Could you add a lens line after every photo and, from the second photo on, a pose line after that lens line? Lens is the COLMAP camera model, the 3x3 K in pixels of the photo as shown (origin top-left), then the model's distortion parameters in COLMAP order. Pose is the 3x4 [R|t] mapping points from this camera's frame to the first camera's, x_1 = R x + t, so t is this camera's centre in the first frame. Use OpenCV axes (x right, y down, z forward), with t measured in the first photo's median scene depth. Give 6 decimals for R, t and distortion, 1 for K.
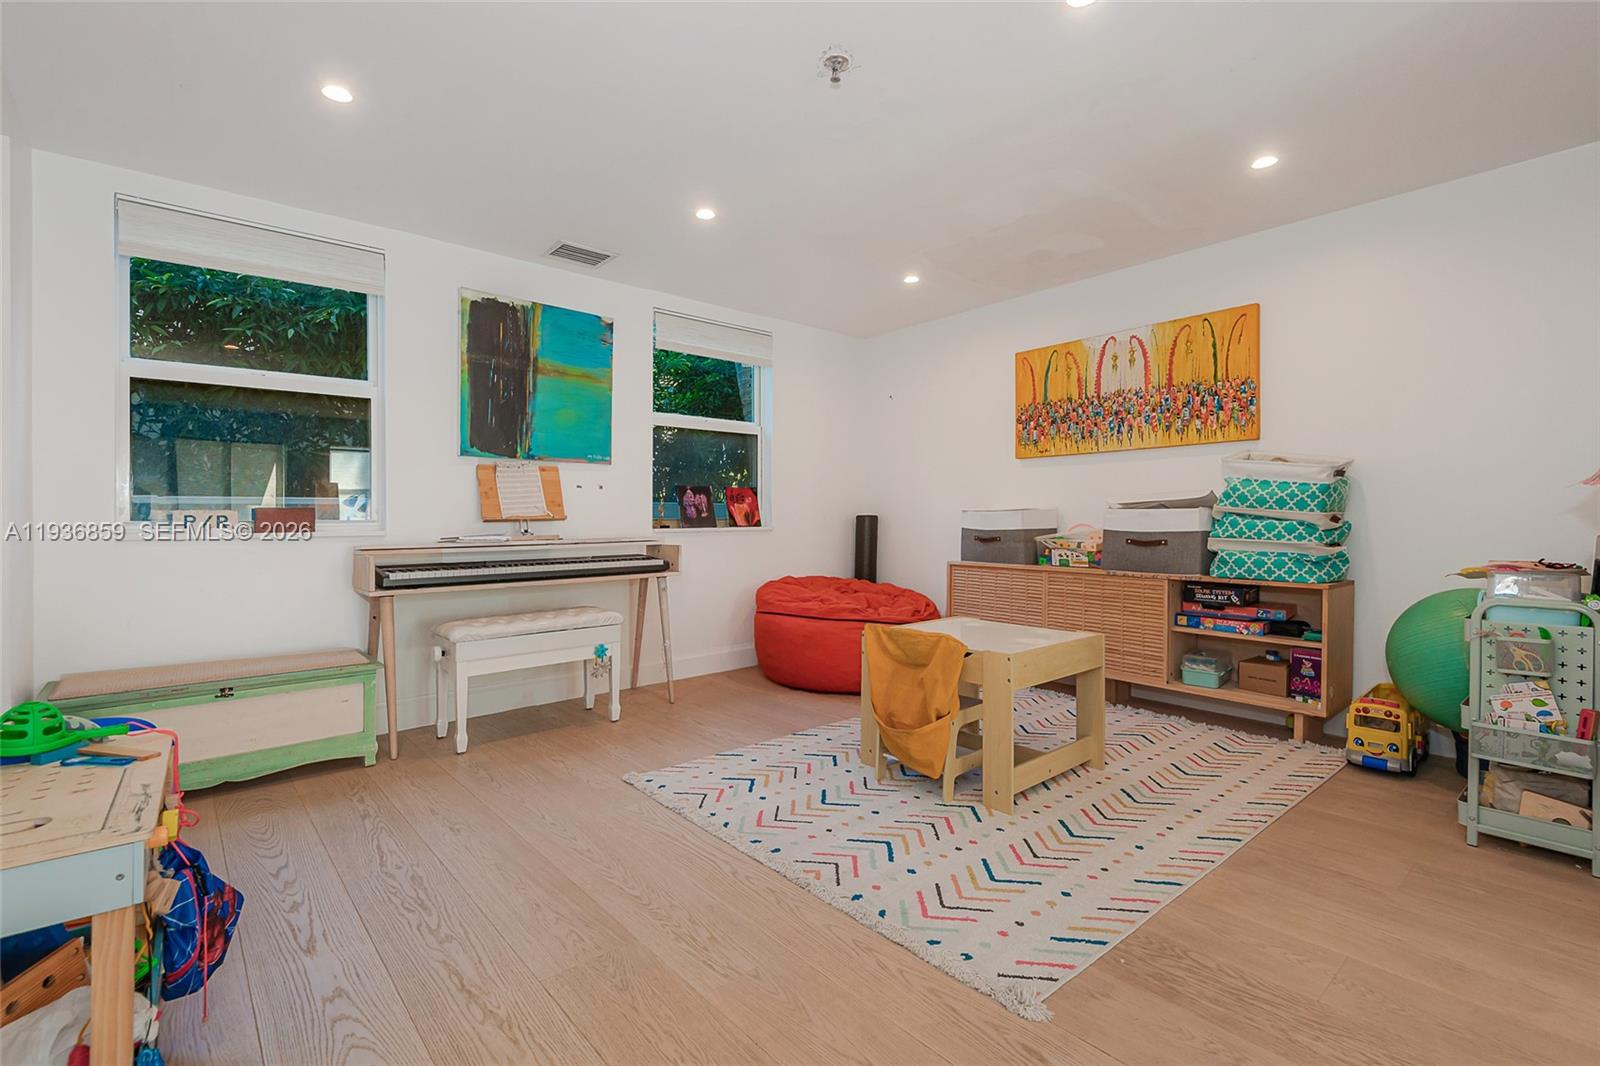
lens RADIAL K [[817.5, 0, 799.2], [0, 817.5, 531.5], [0, 0, 1]] dist [0.031369, -0.000033]
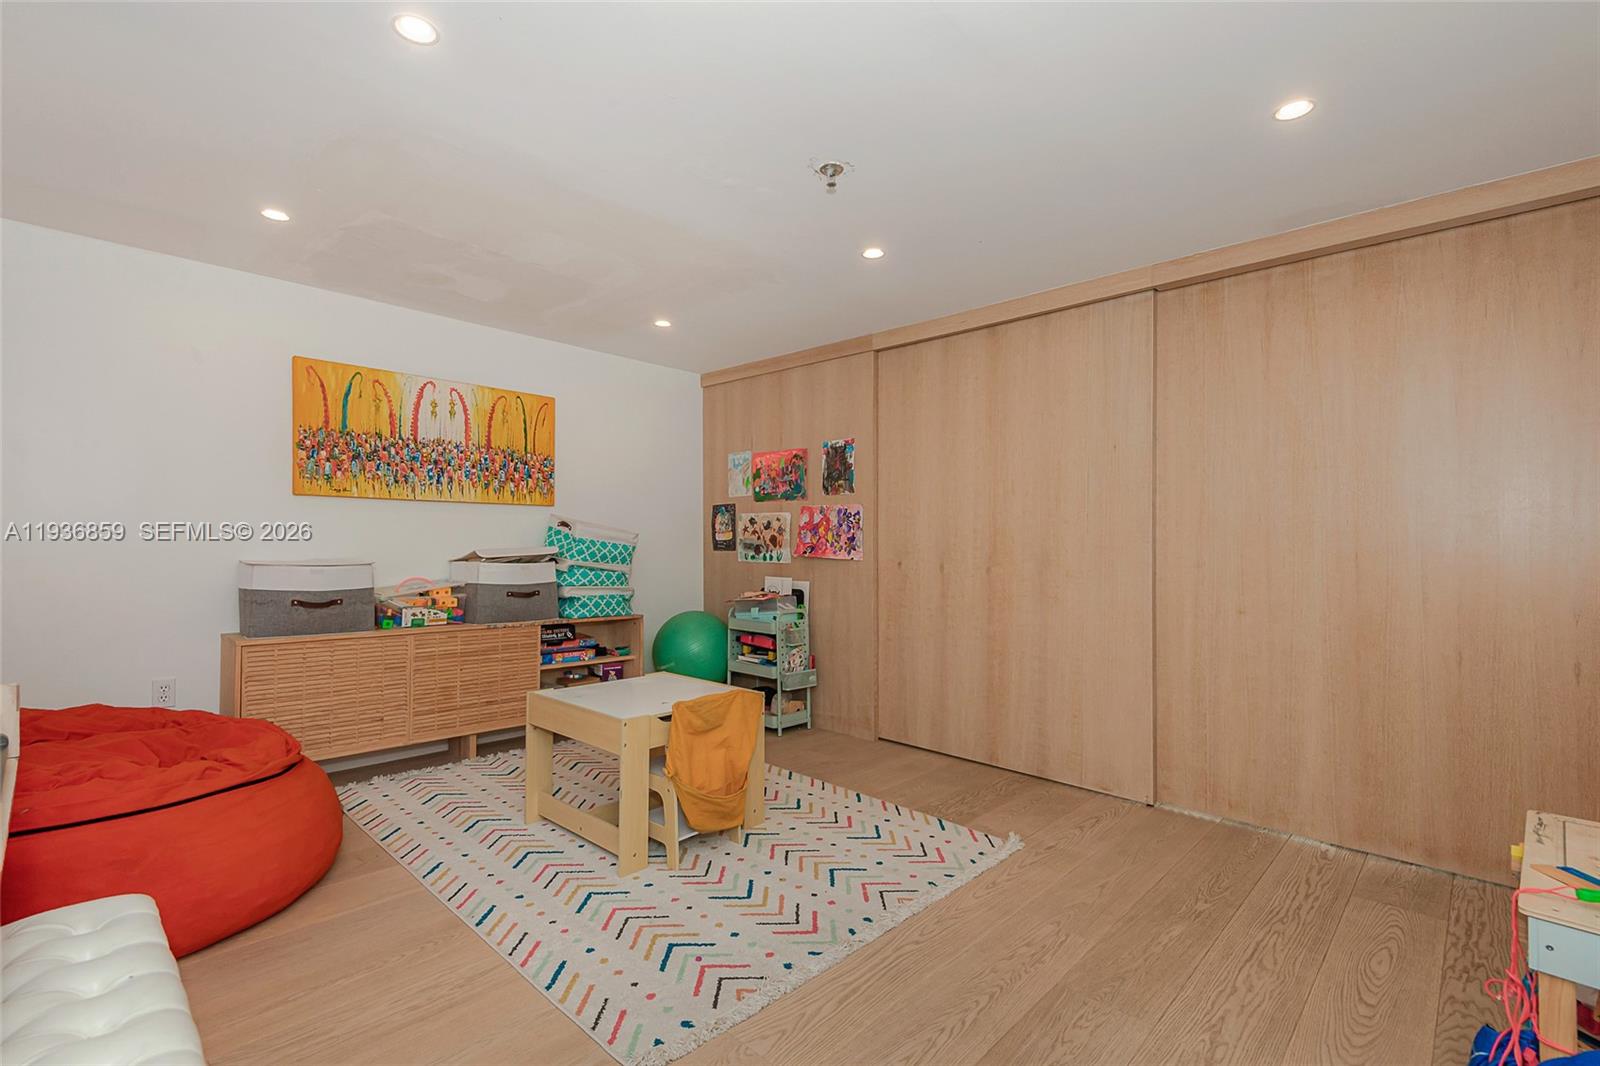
lens RADIAL K [[734.5, 0, 798.5], [0, 734.5, 541.0], [0, 0, 1]] dist [0.017192, 0.000085]
pose [[-0.157093, 0.003926, 0.987576, -0.566859], [-0.001083, 0.999991, -0.004147, -0.050424], [-0.987583, -0.001721, -0.157087, 0.750960]]
